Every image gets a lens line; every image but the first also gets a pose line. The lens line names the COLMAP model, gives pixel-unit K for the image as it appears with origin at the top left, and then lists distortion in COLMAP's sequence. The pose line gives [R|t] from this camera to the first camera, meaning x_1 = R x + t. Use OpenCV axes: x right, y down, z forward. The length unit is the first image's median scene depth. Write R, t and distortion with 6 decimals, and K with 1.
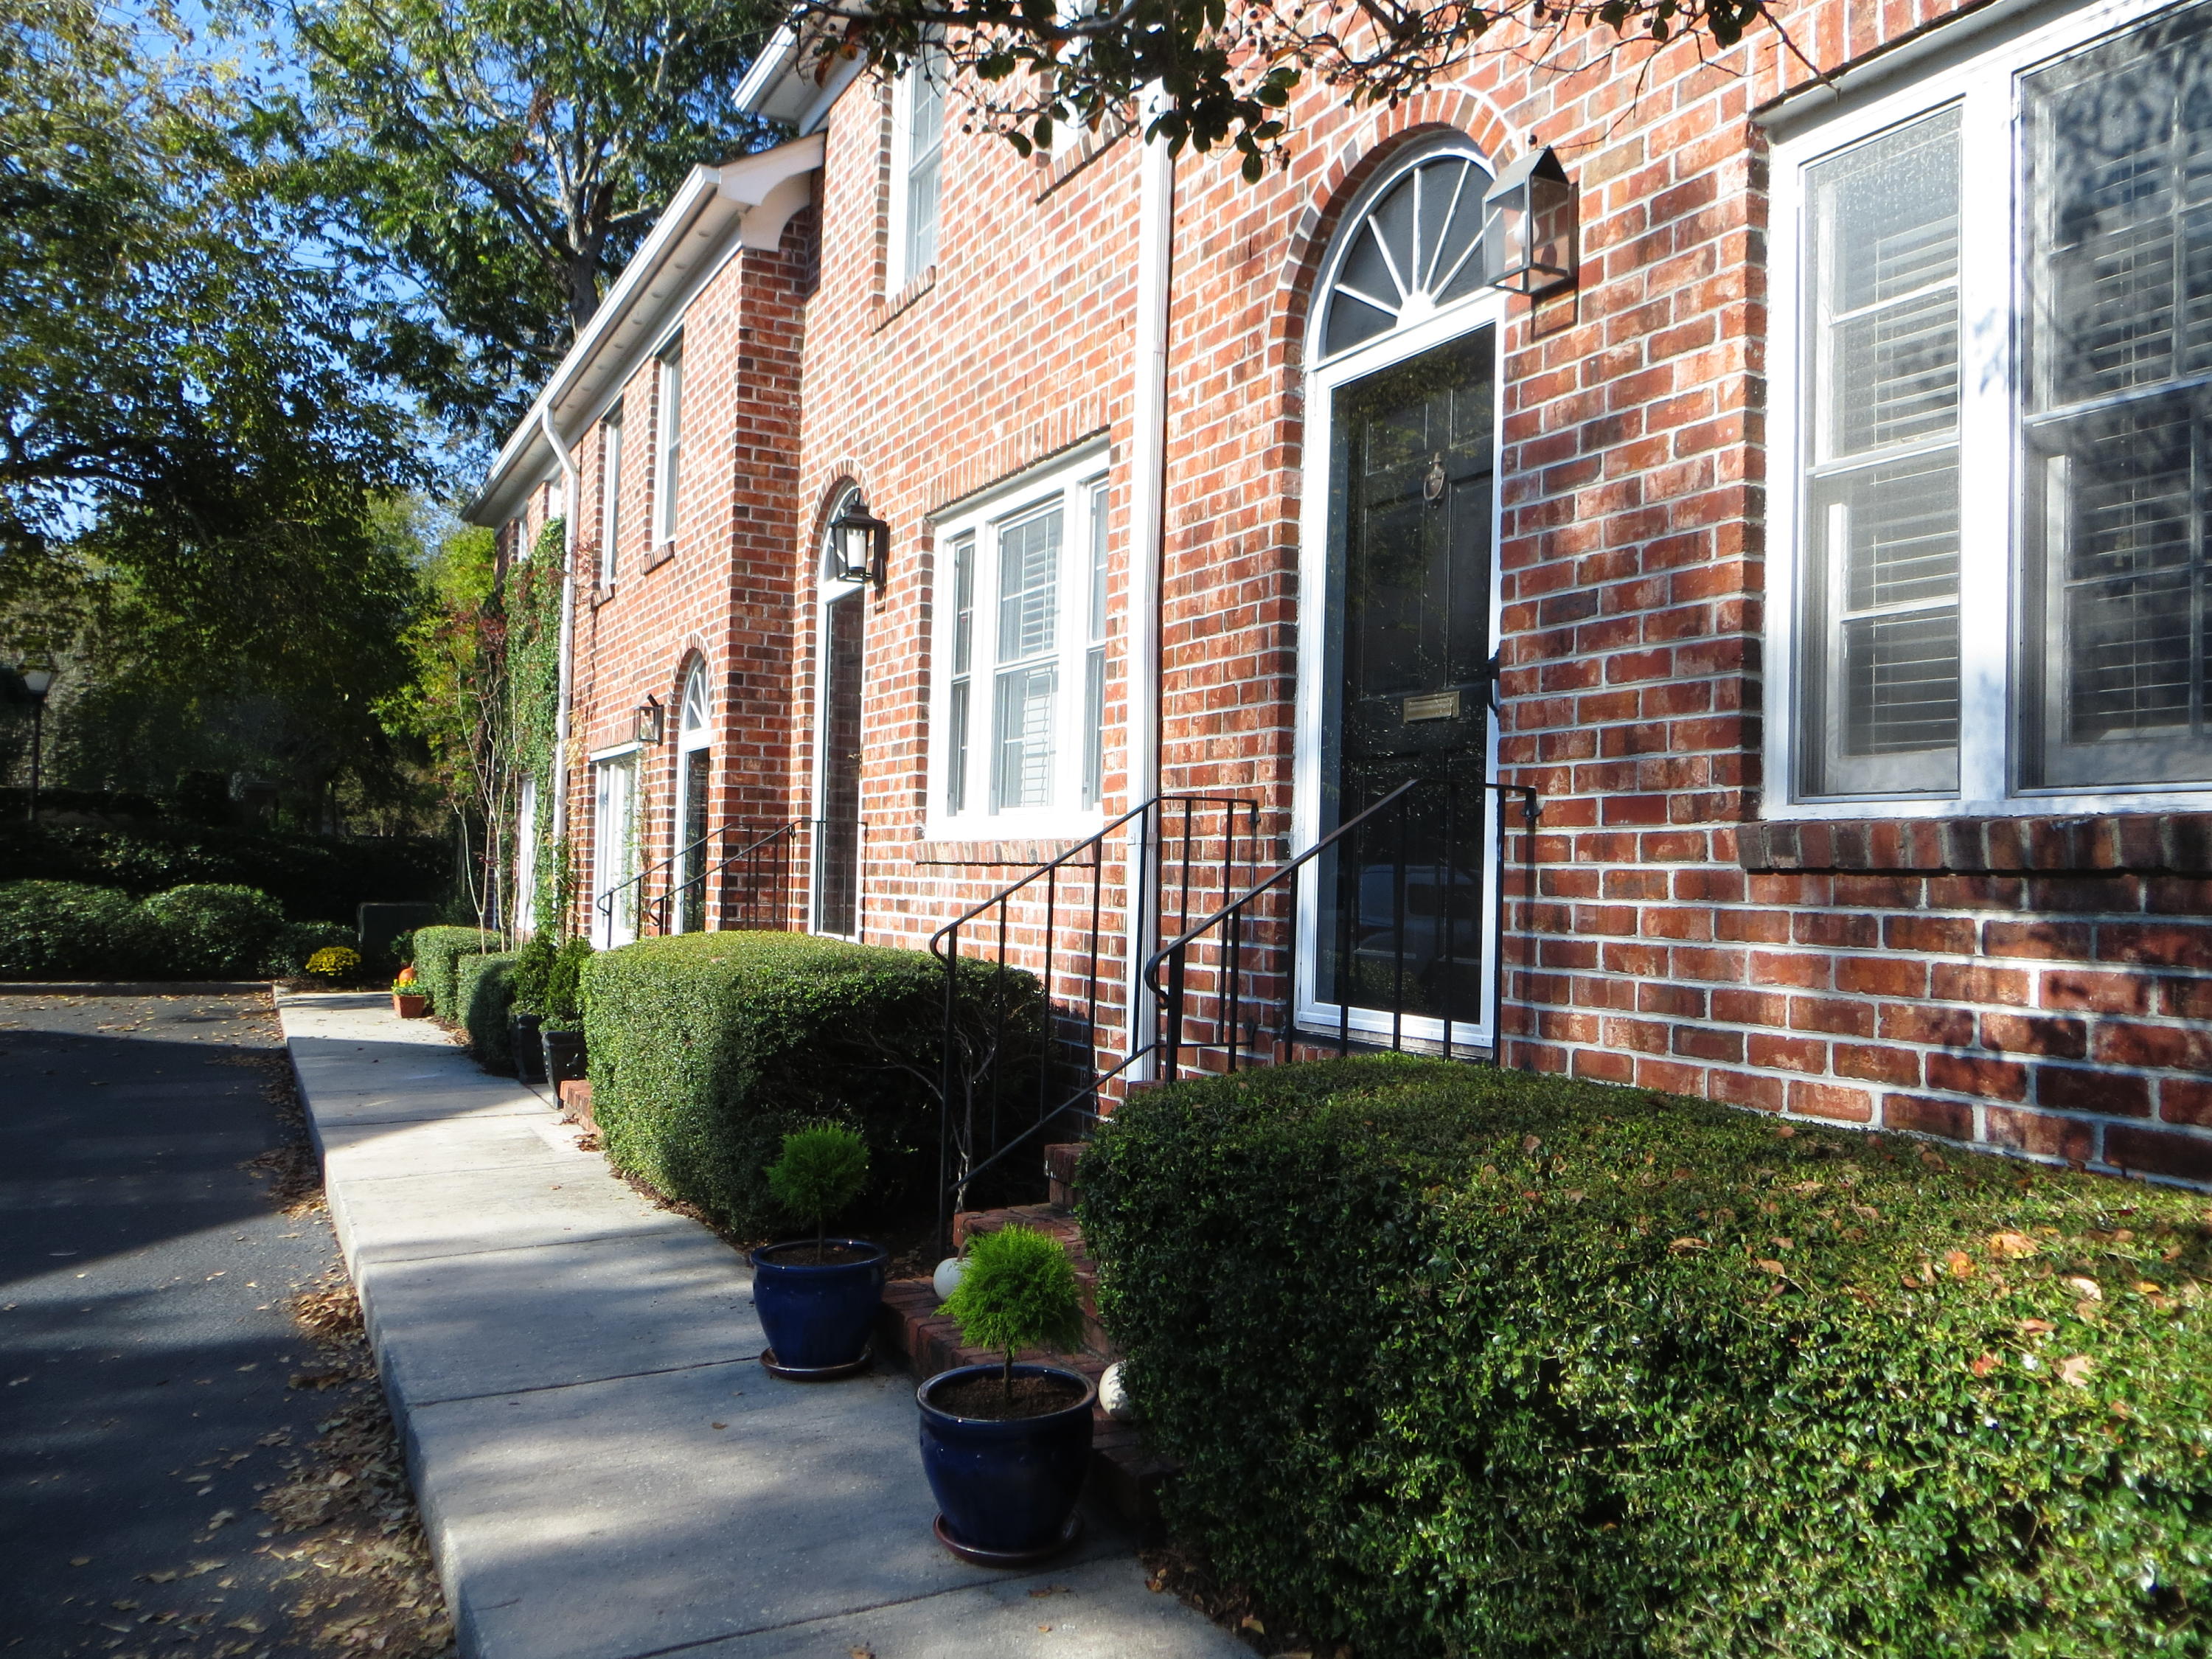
lens RADIAL K [[1622.0, 0, 1142.6], [0, 1622.0, 823.8], [0, 0, 1]] dist [-0.015891, 0.008676]
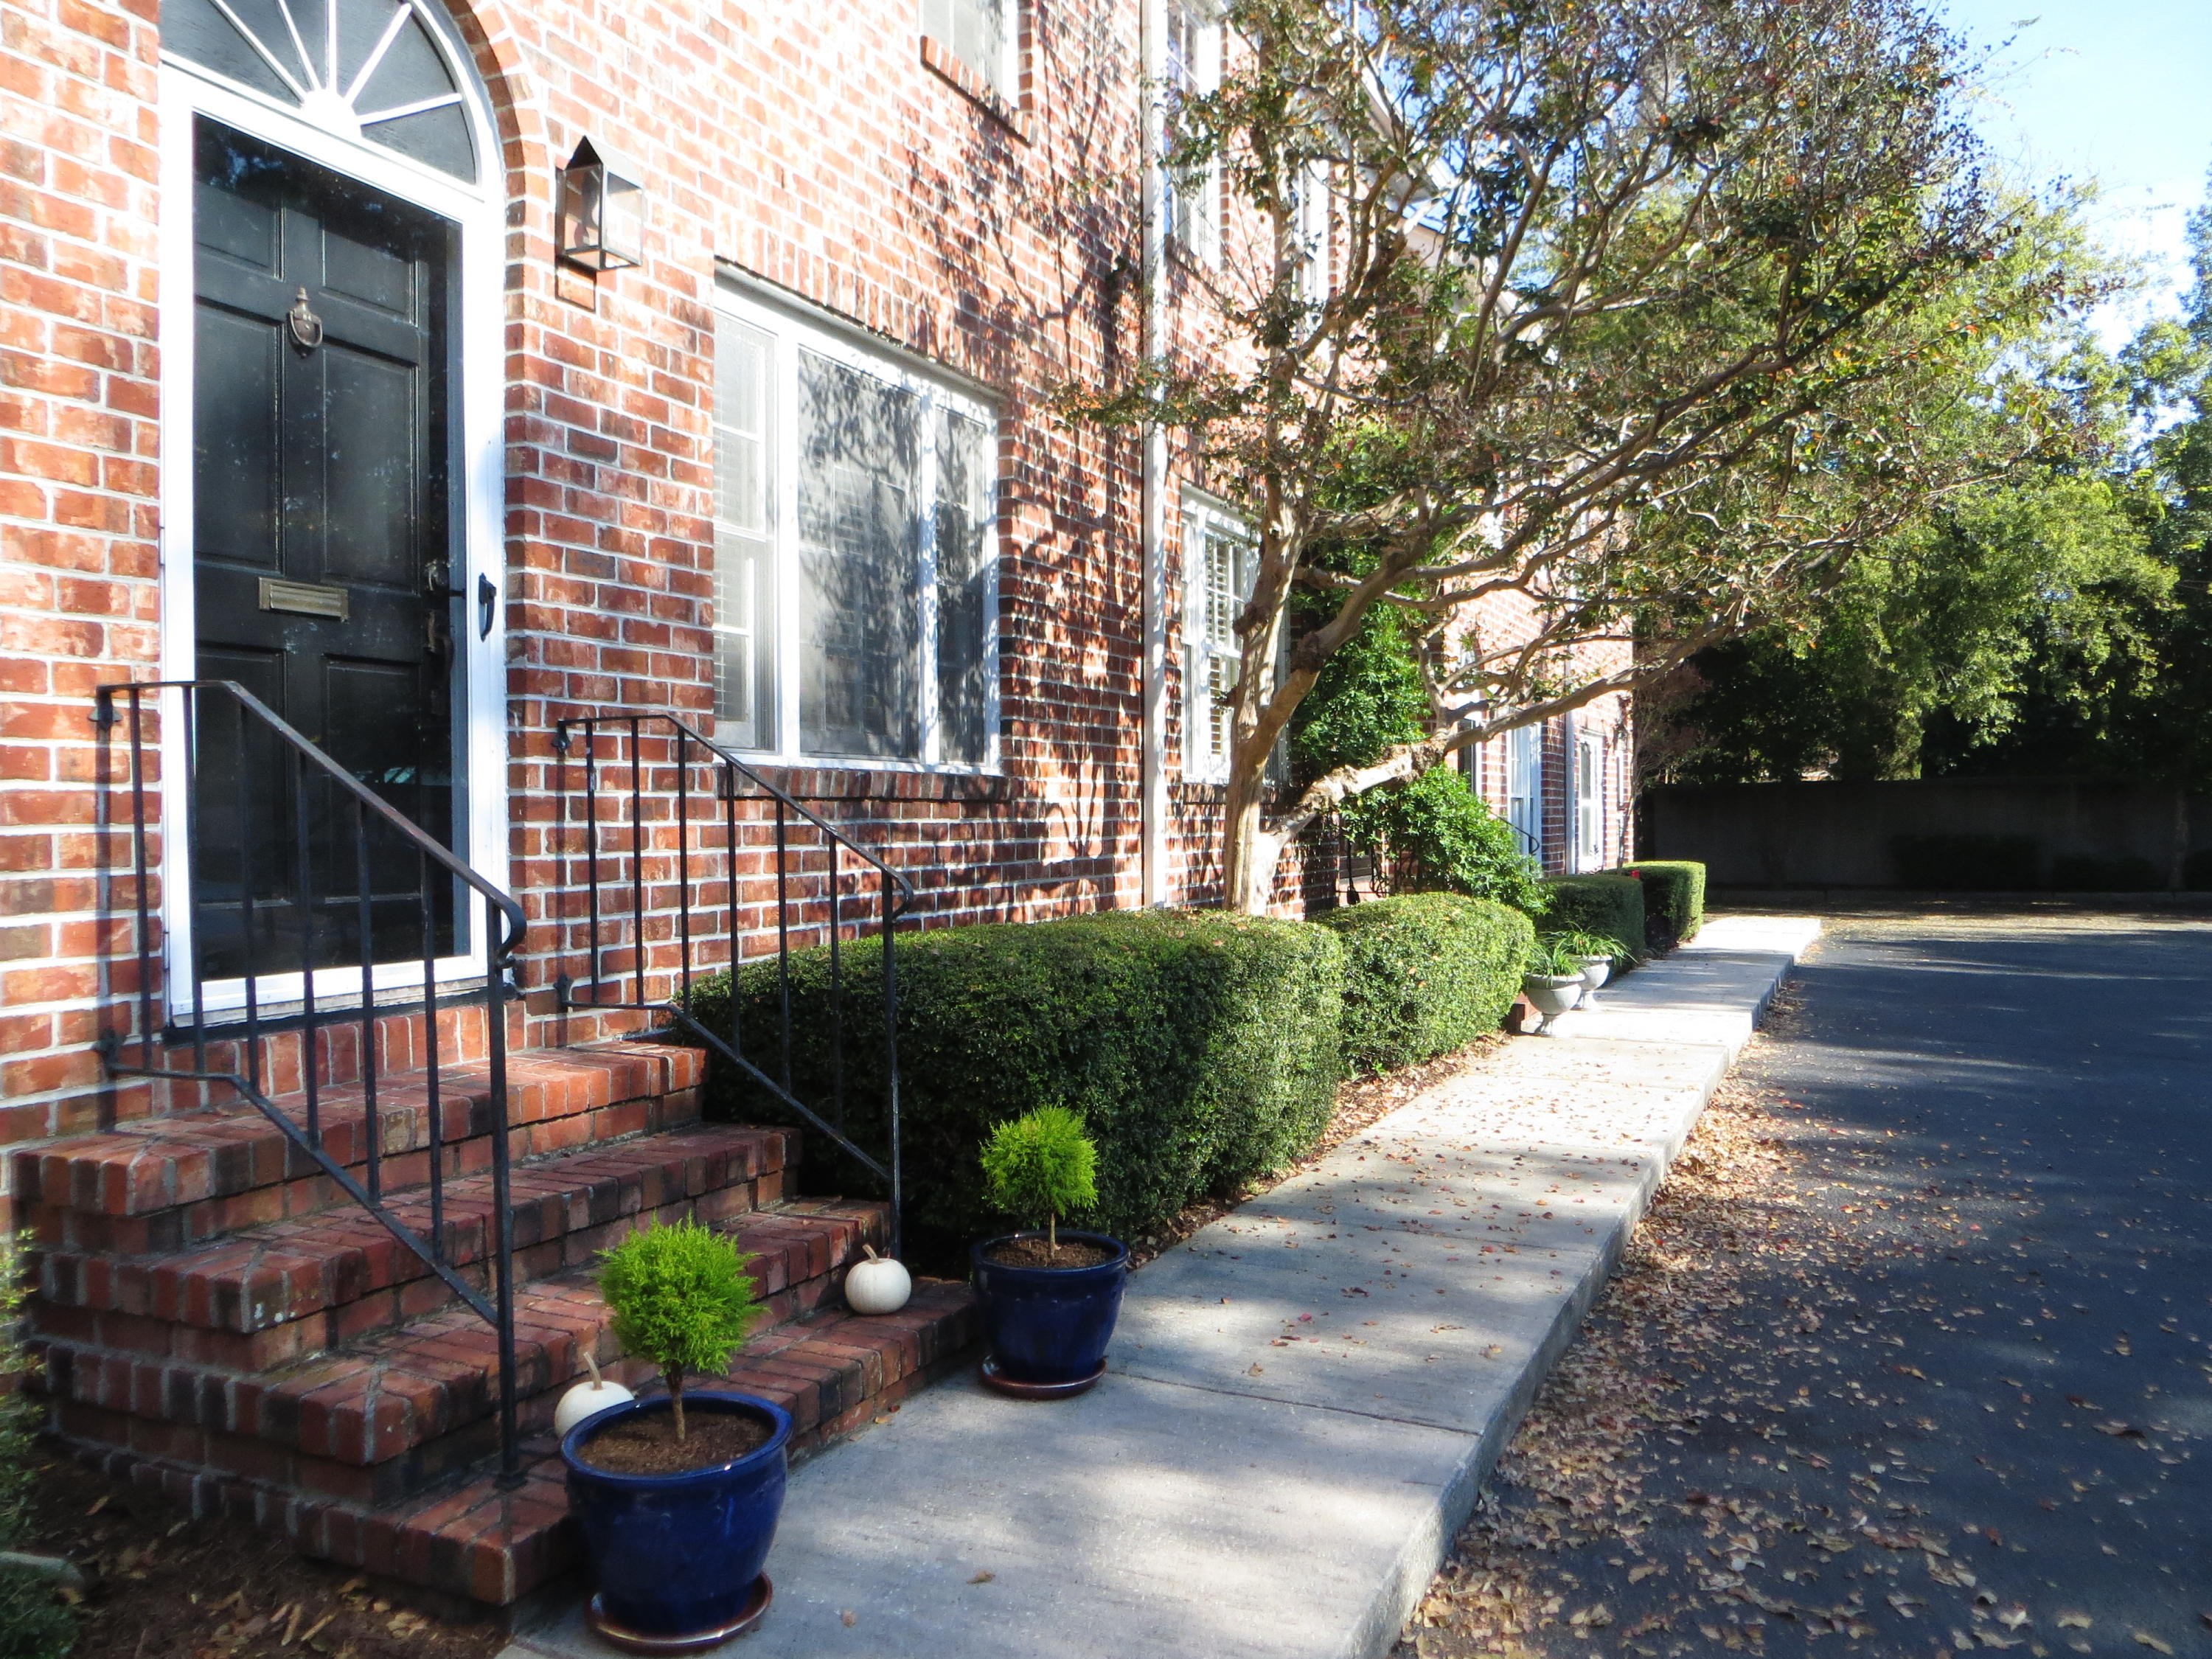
lens RADIAL K [[1751.0, 0, 1106.0], [0, 1751.0, 829.5], [0, 0, 1]] dist [-0.008609, -0.002942]
pose [[-0.592708, -0.027784, 0.804938, -0.881077], [-0.036695, 0.999299, 0.007473, 0.027040], [-0.804581, -0.025108, -0.593311, 1.347549]]
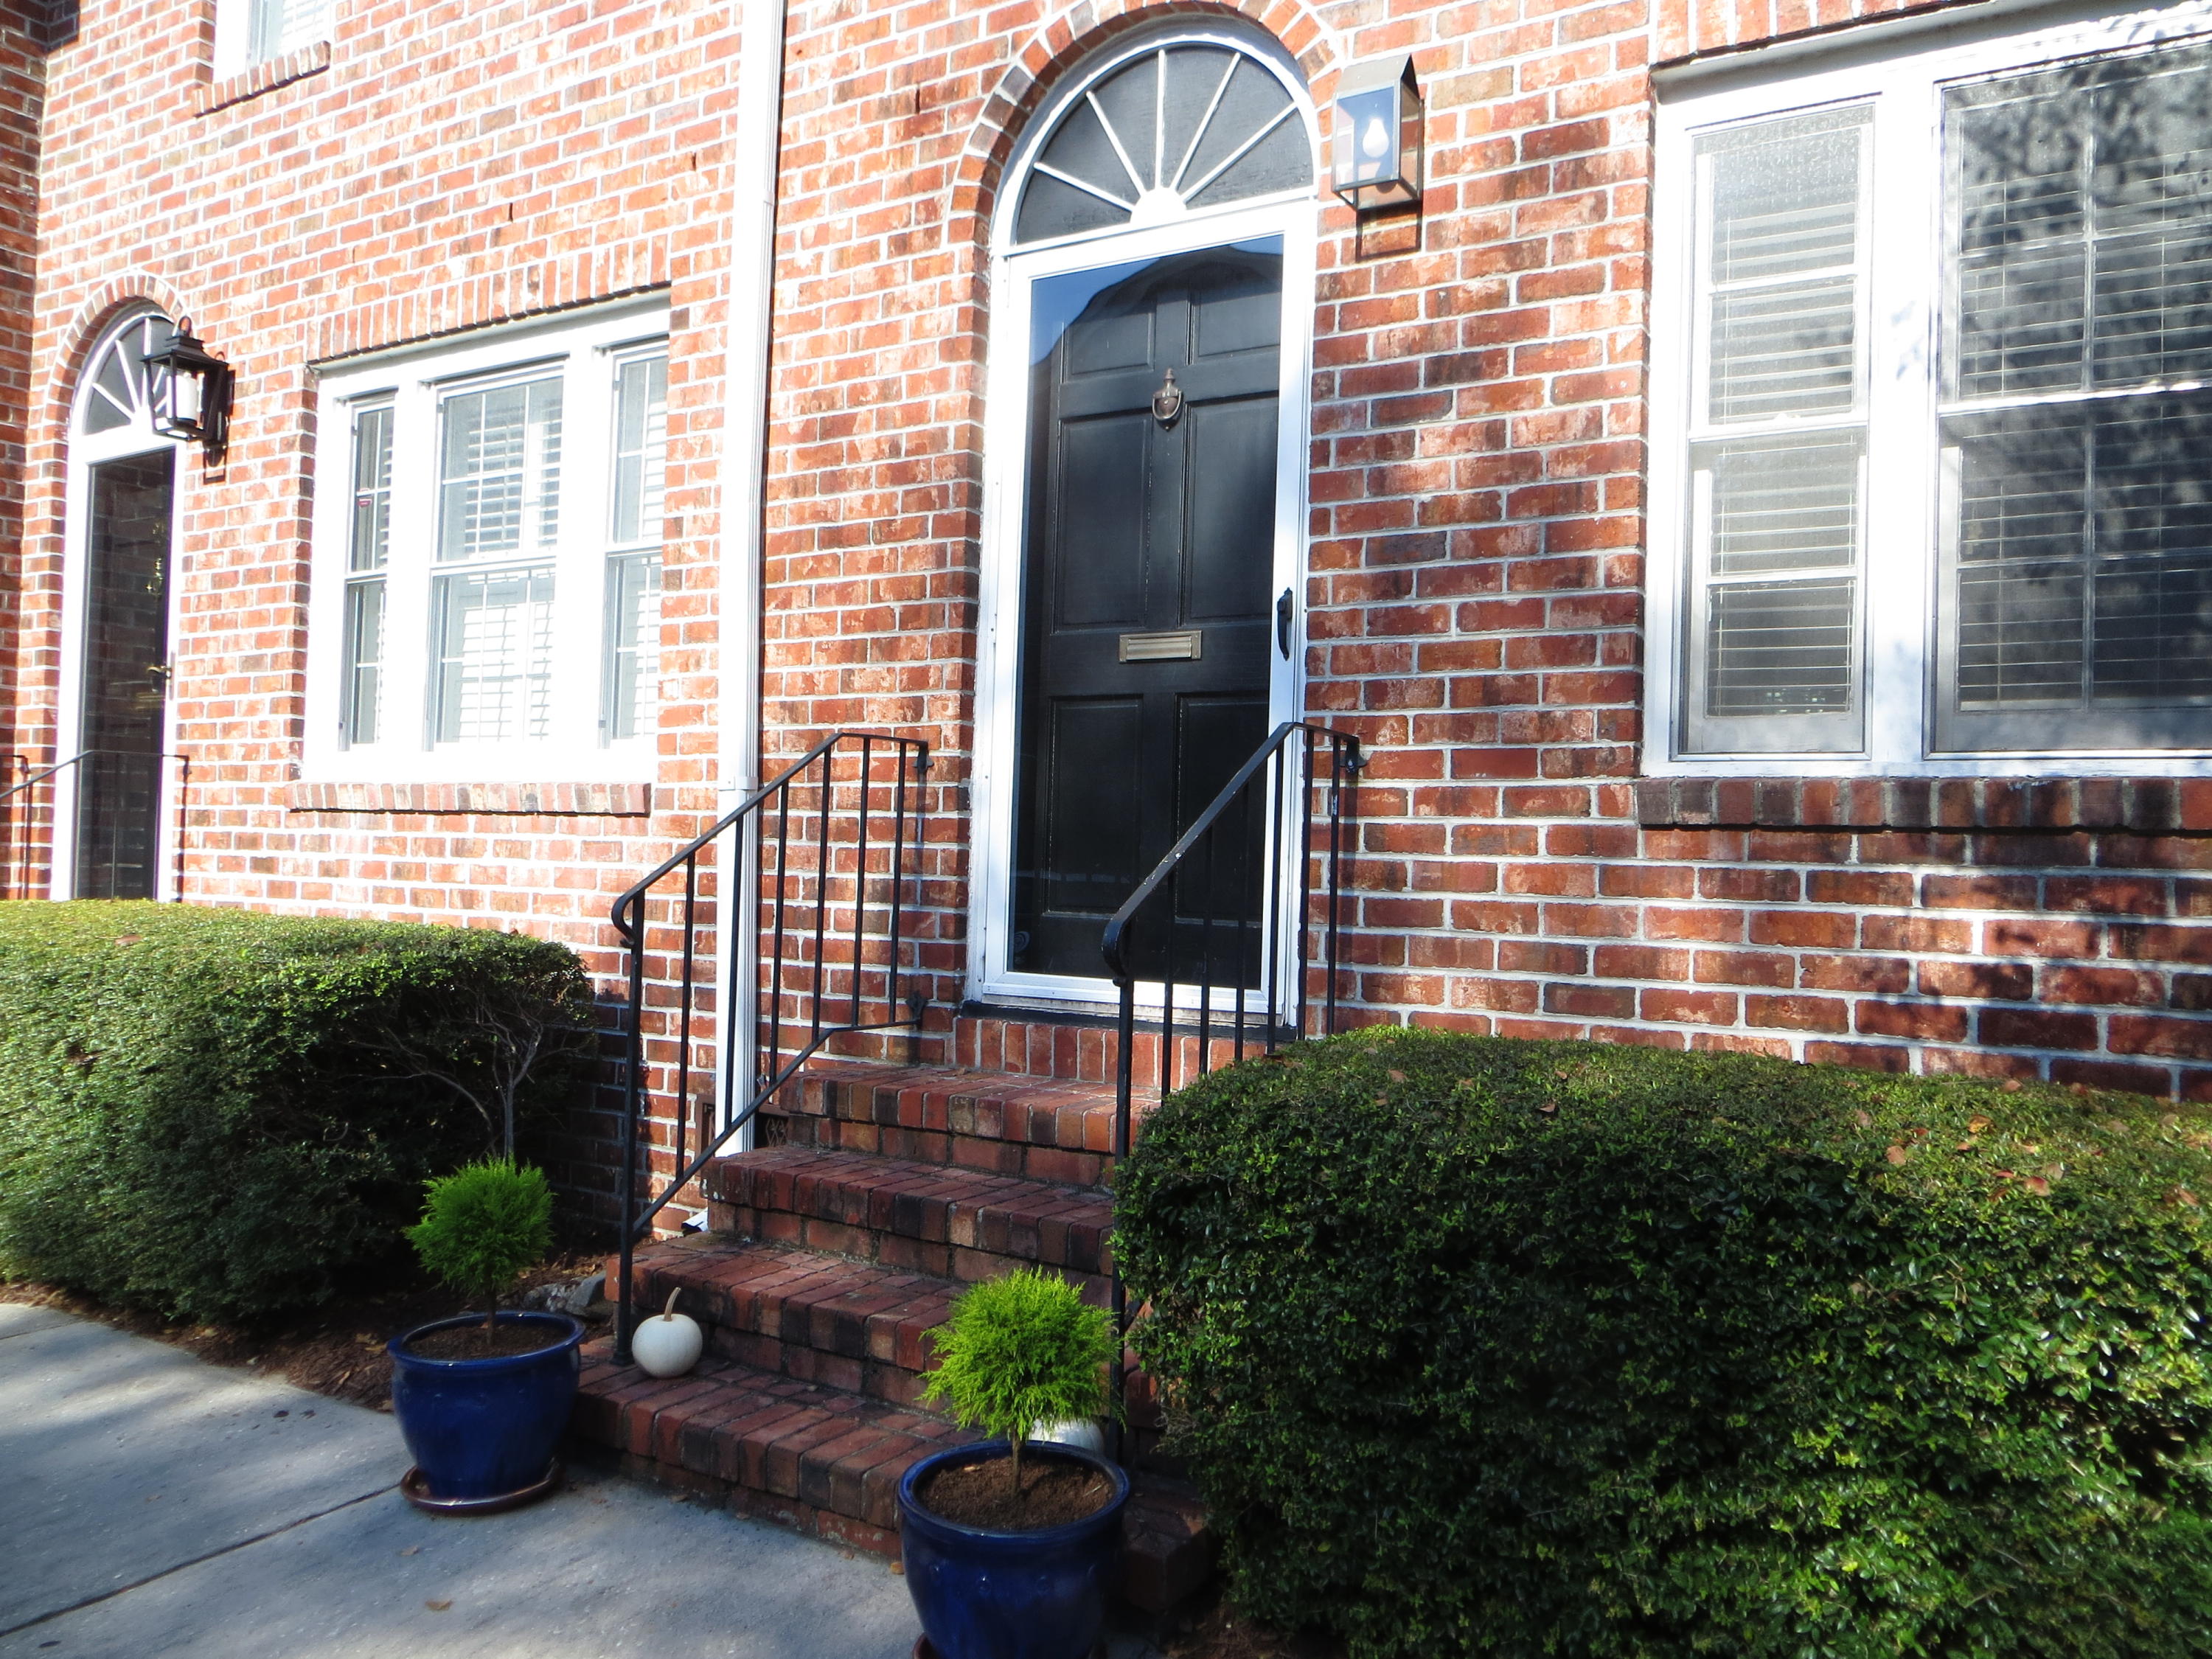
lens RADIAL K [[1622.0, 0, 1142.6], [0, 1622.0, 823.8], [0, 0, 1]] dist [-0.015891, 0.008676]
pose [[0.867033, 0.010872, 0.498133, -0.323154], [-0.023203, 0.999558, 0.018570, 0.013025], [-0.497711, -0.027659, 0.866902, 0.234101]]
